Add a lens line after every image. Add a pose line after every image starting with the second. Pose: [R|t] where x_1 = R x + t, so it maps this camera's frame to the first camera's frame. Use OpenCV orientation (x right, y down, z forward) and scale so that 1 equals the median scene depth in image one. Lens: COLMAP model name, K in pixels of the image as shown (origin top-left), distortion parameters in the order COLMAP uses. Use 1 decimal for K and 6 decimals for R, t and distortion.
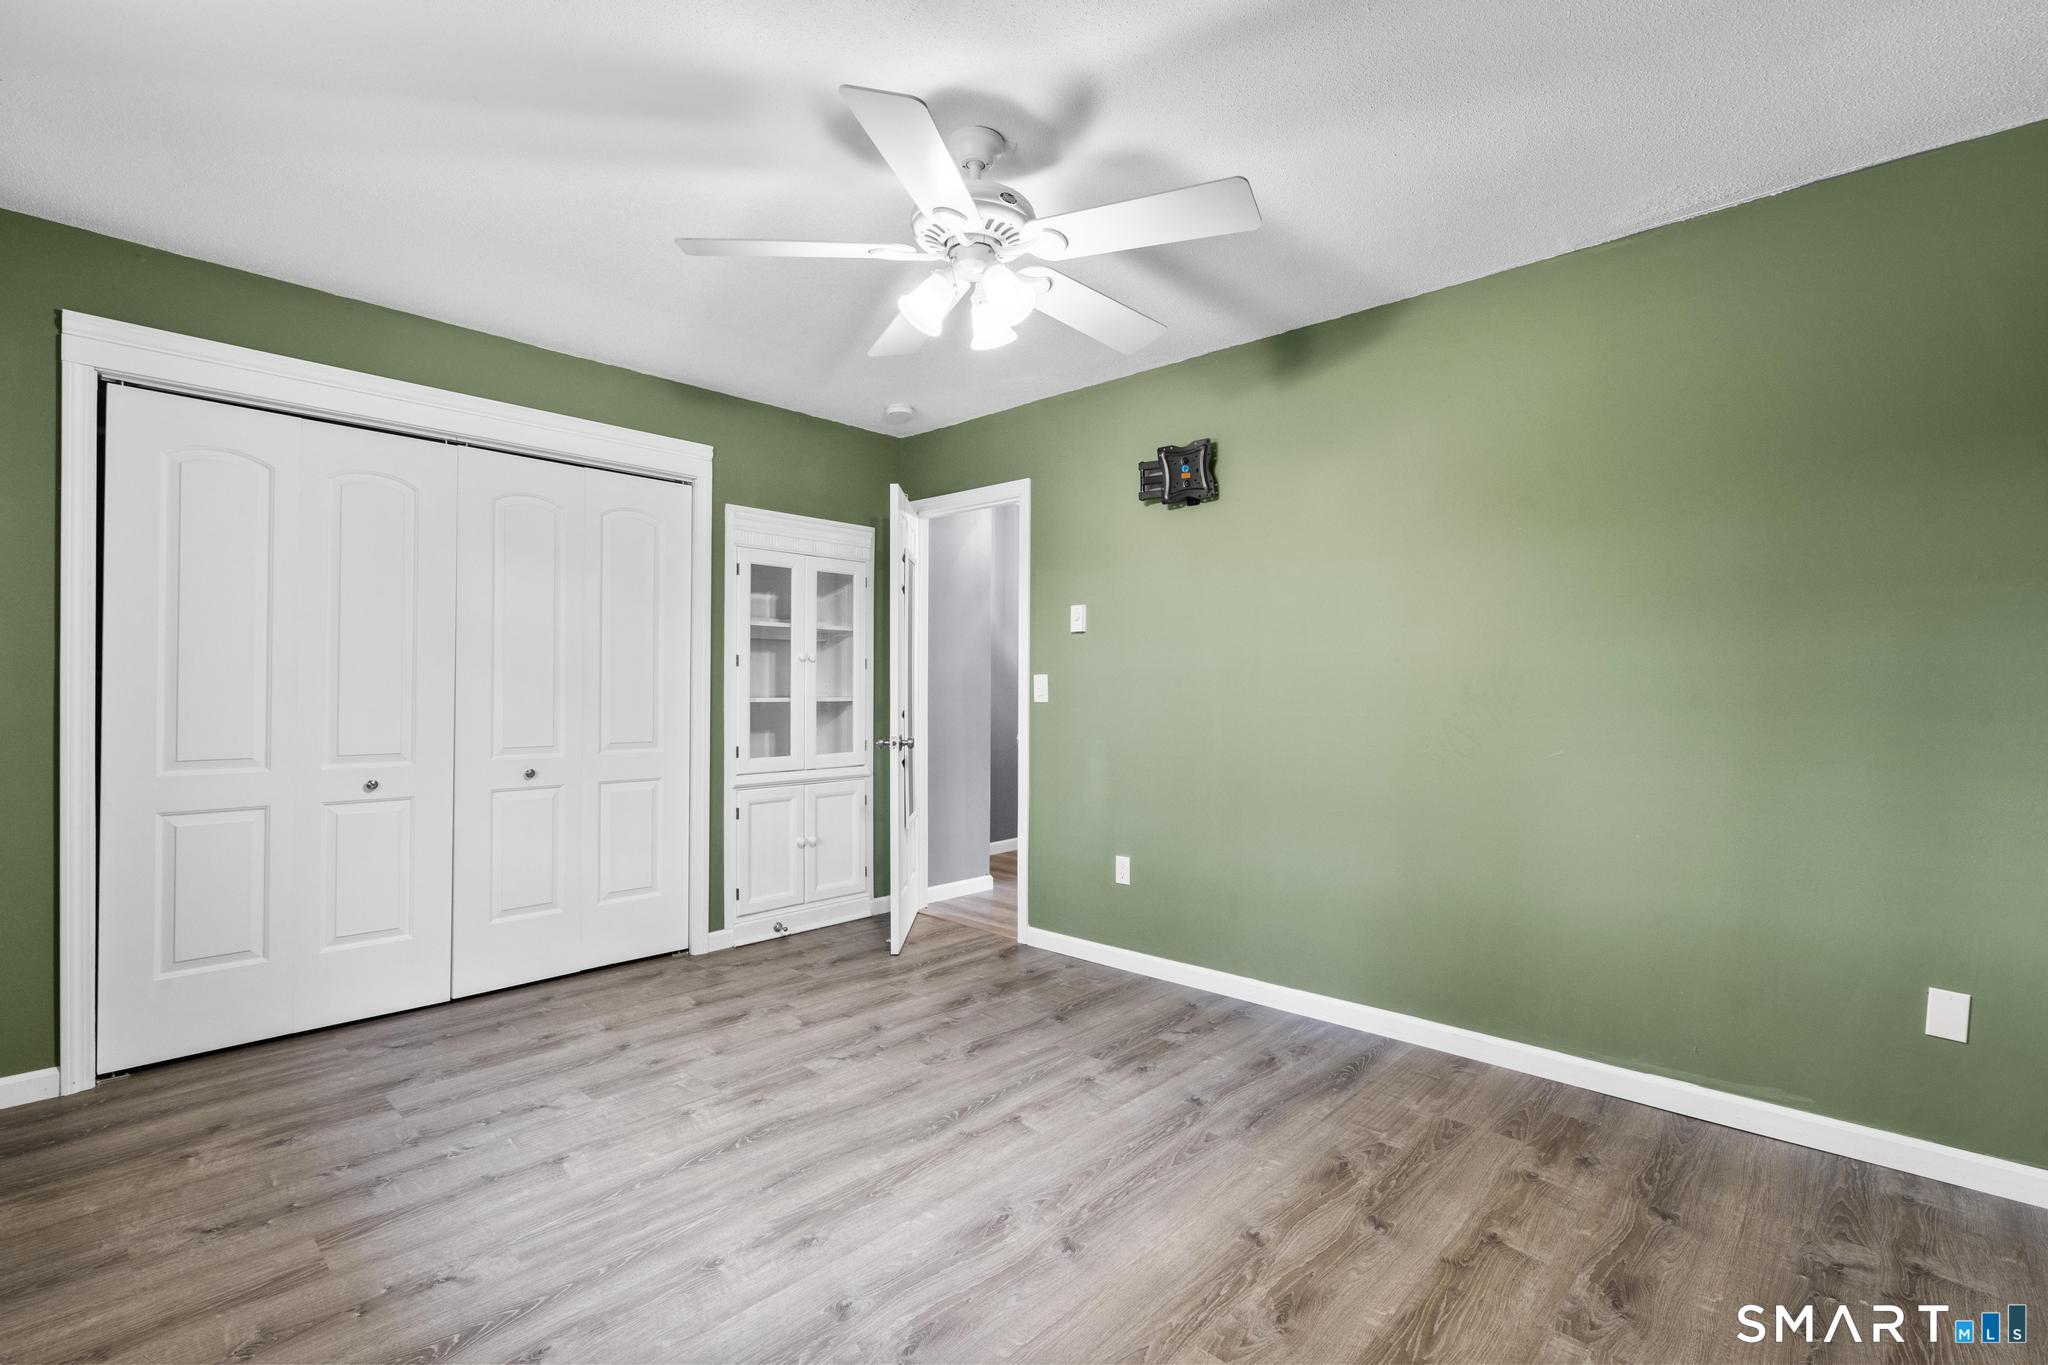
lens RADIAL K [[928.0, 0, 1025.3], [0, 928.0, 691.2], [0, 0, 1]] dist [0.003062, 0.000453]
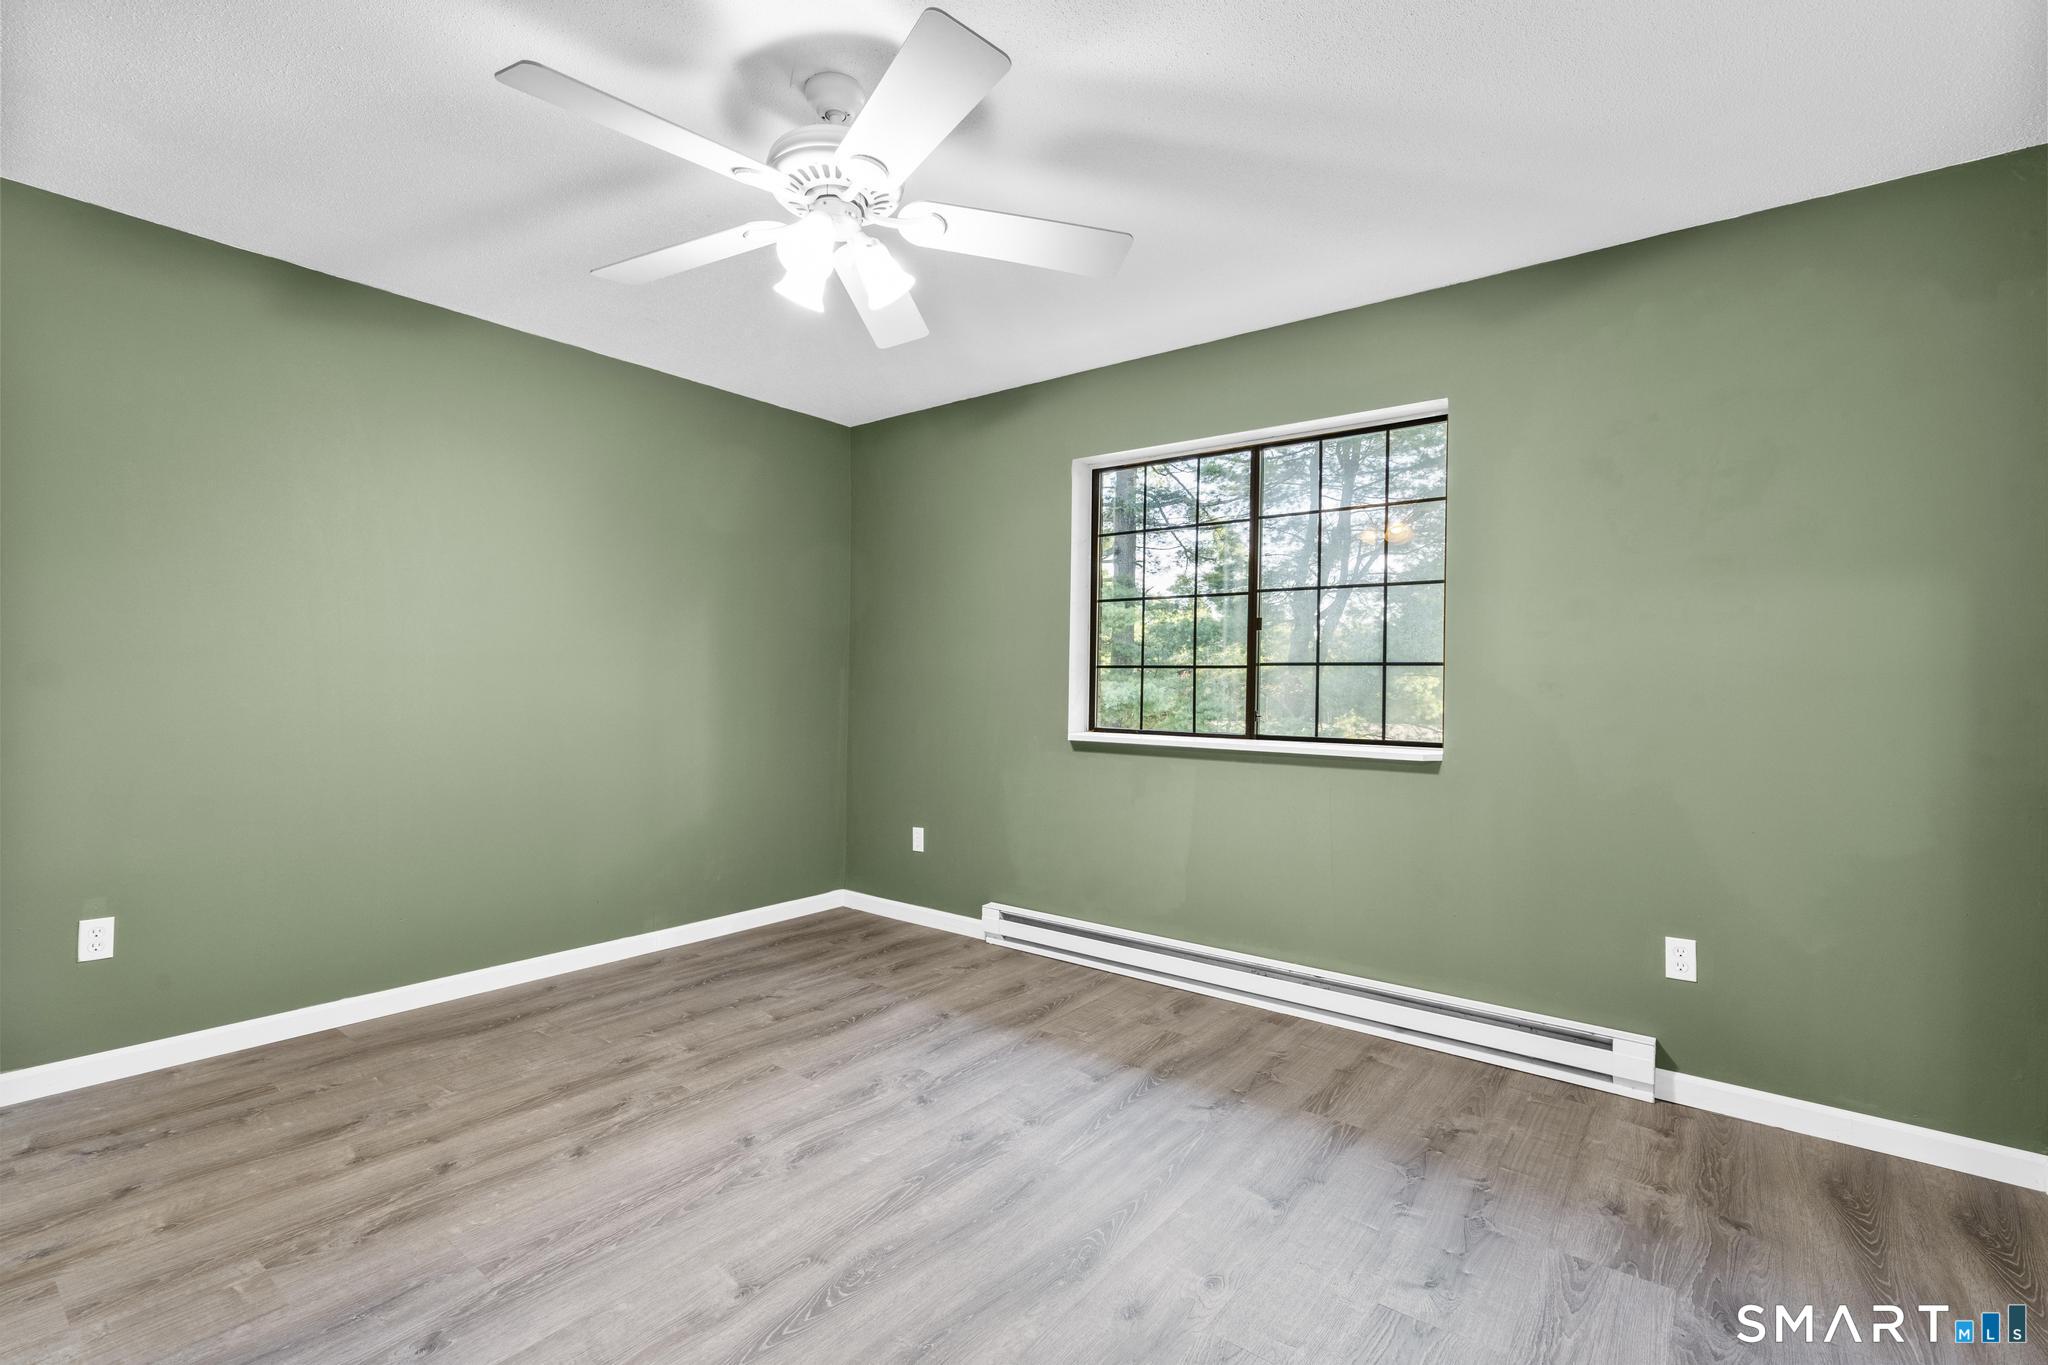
lens RADIAL K [[928.0, 0, 1022.7], [0, 928.0, 671.3], [0, 0, 1]] dist [0.003062, 0.000453]
pose [[-0.996621, -0.017437, -0.080266, -0.184126], [-0.016655, 0.999807, -0.010395, -0.004172], [0.080432, -0.009023, -0.996719, 2.039040]]
